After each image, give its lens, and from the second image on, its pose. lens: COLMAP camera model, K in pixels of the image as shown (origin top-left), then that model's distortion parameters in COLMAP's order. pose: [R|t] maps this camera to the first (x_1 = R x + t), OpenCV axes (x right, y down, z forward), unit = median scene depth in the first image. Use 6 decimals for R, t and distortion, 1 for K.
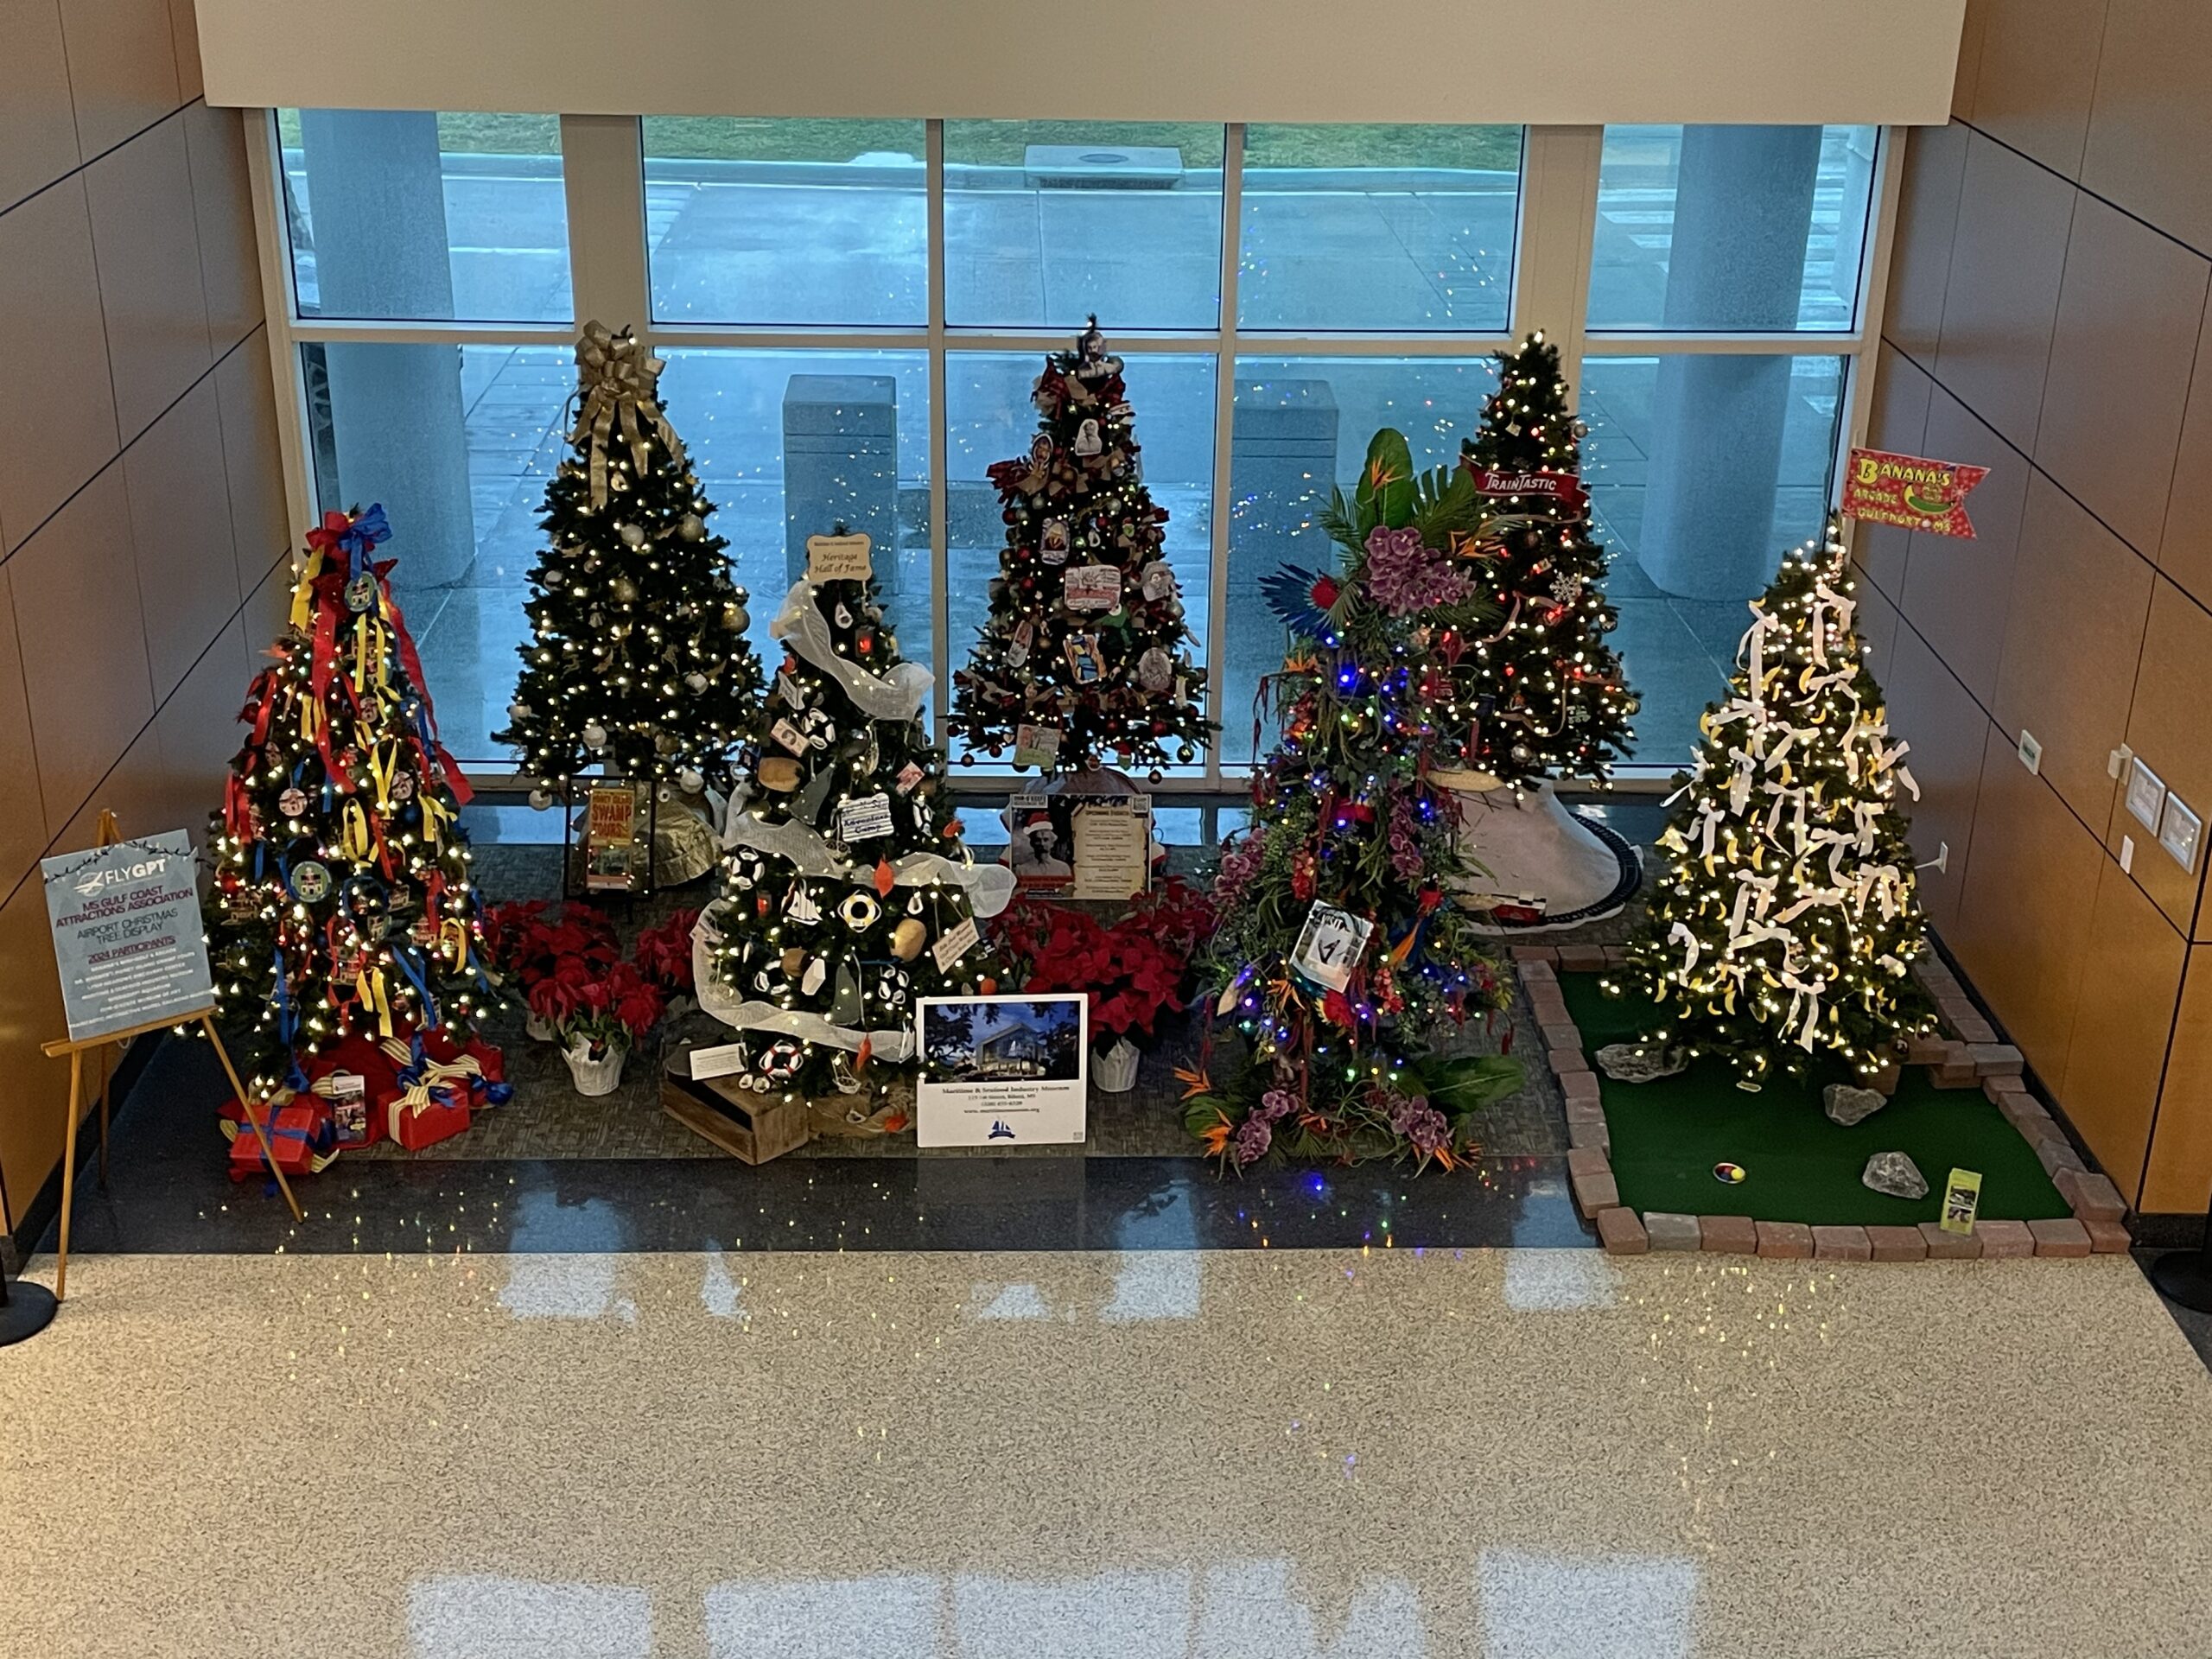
lens RADIAL K [[2699.3, 0, 1104.5], [0, 2699.3, 794.7], [0, 0, 1]] dist [0.104657, -0.028073]
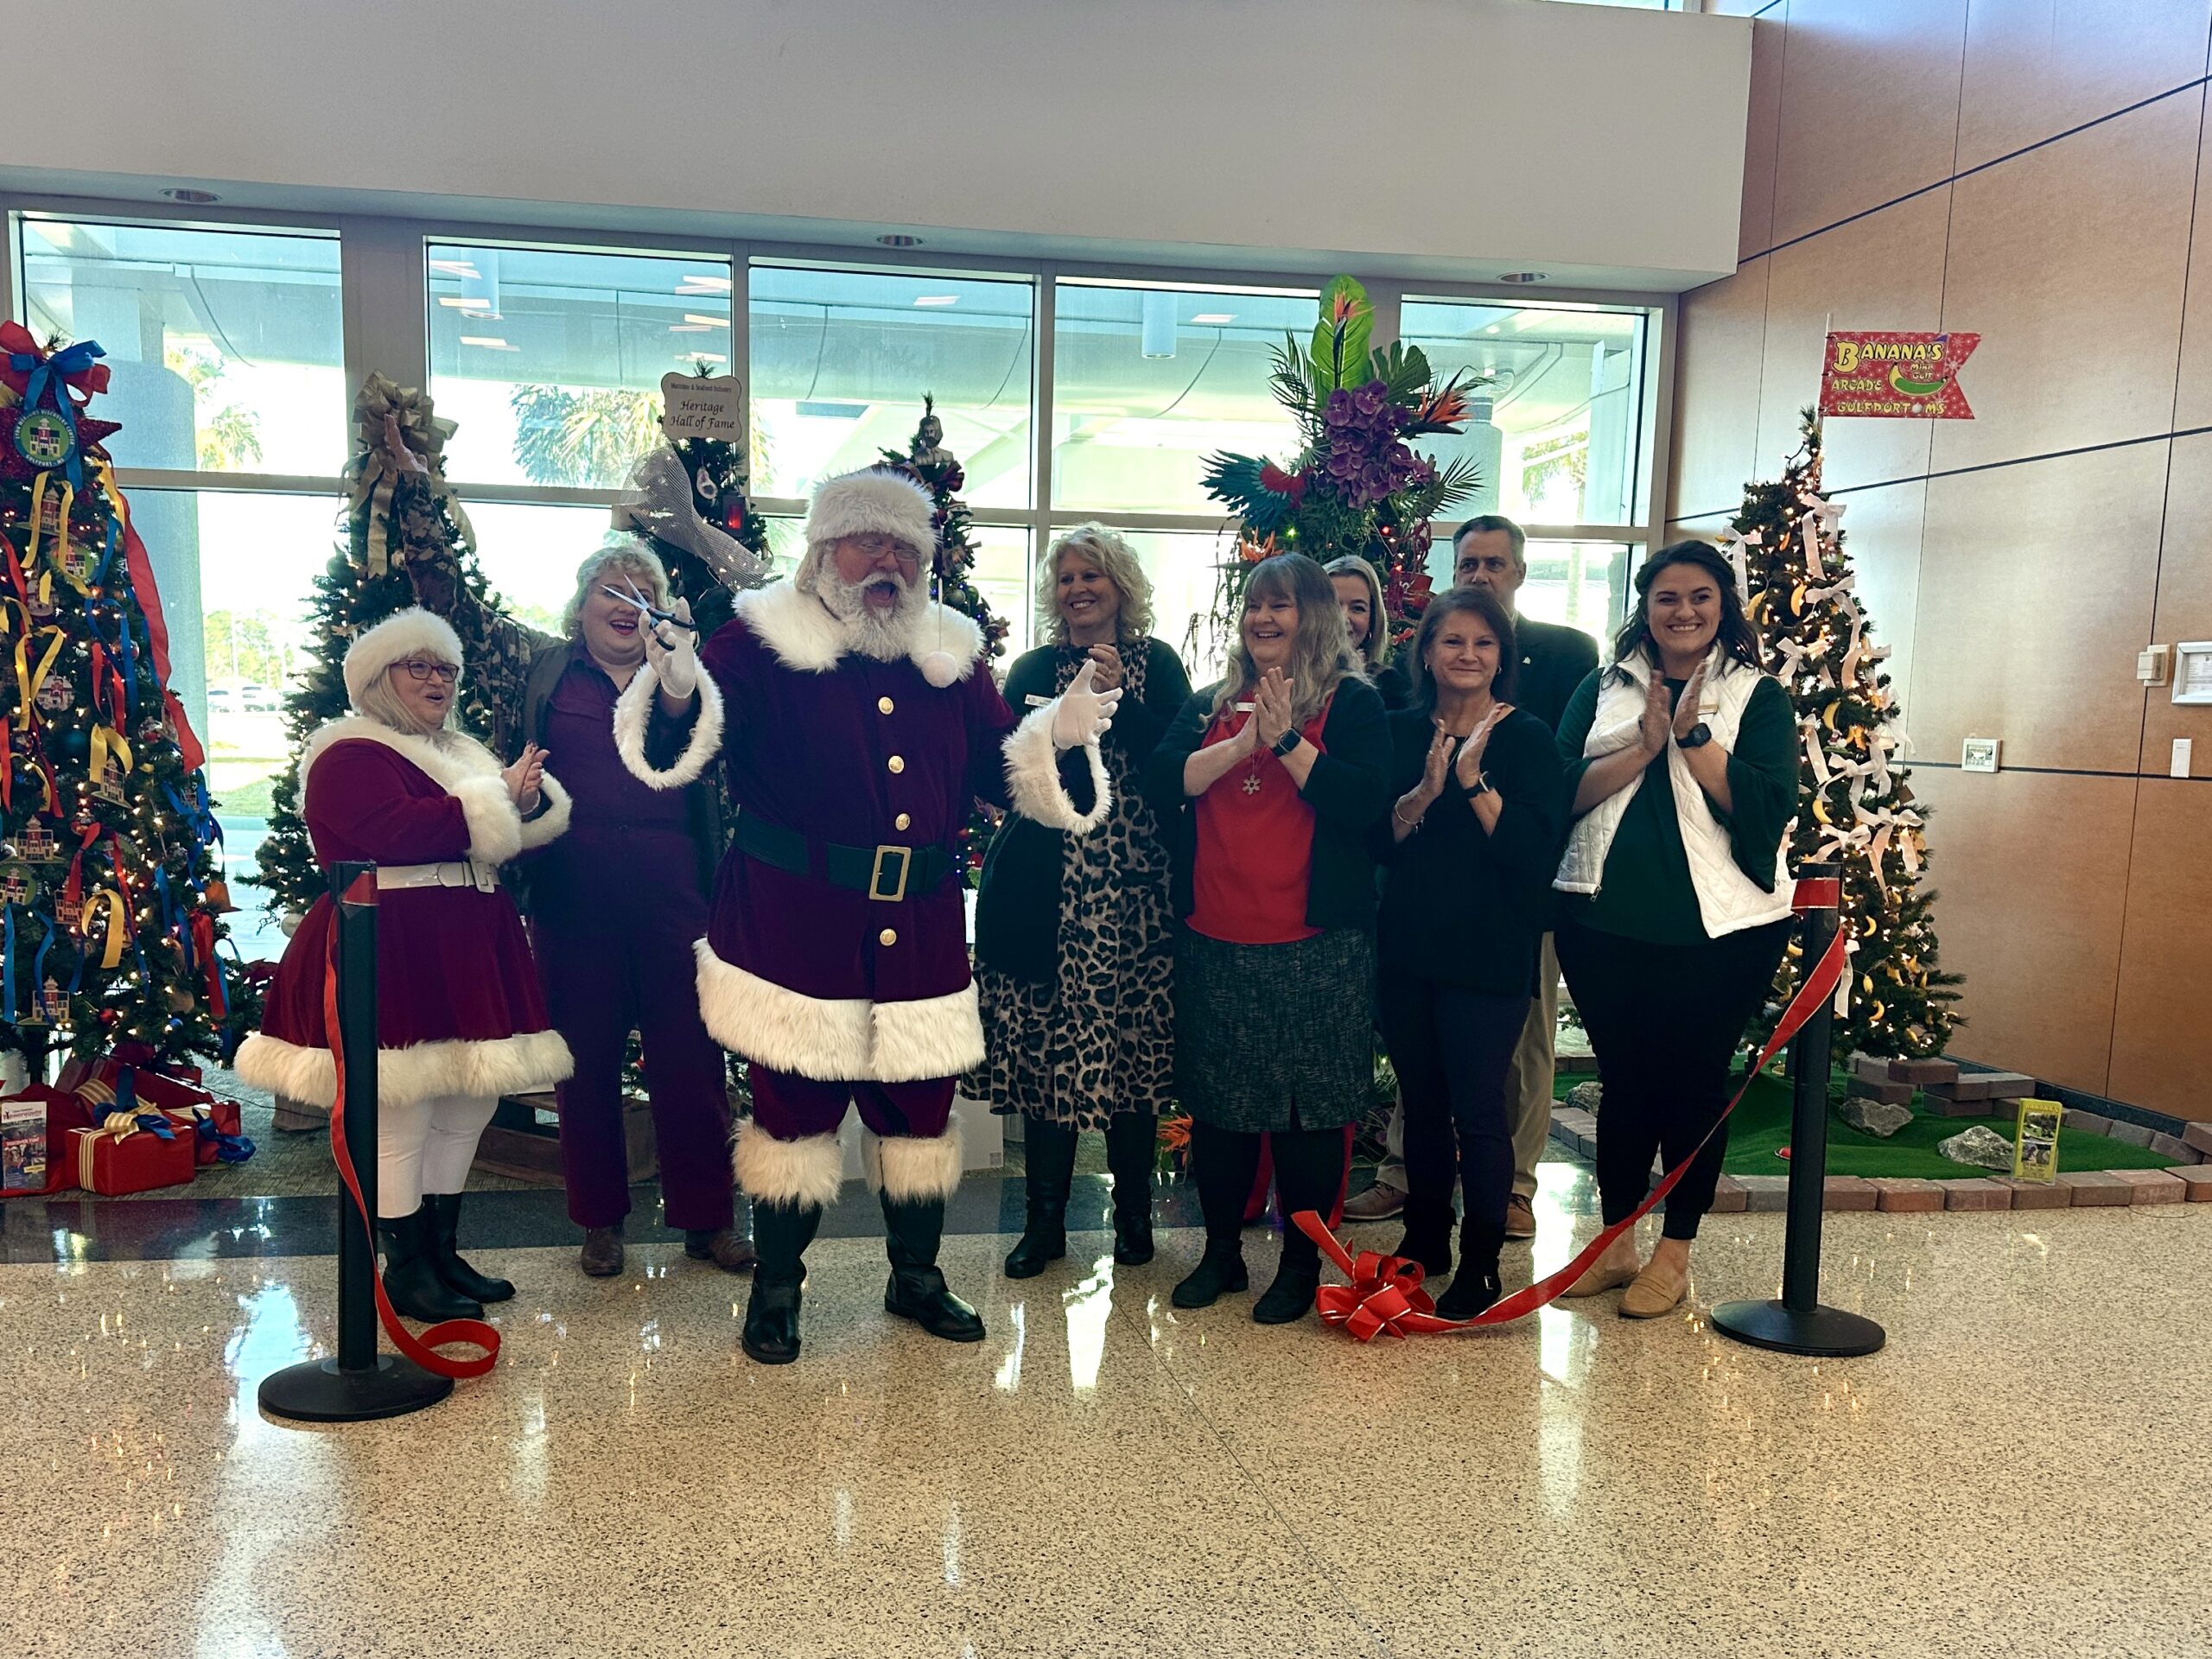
lens RADIAL K [[2026.8, 0, 1034.6], [0, 2026.8, 997.1], [0, 0, 1]] dist [0.146888, -0.268556]
pose [[0.987378, -0.018076, 0.157349, -0.096199], [0.058981, 0.963975, -0.259372, 0.241964], [-0.146992, 0.265379, 0.952873, 0.426792]]
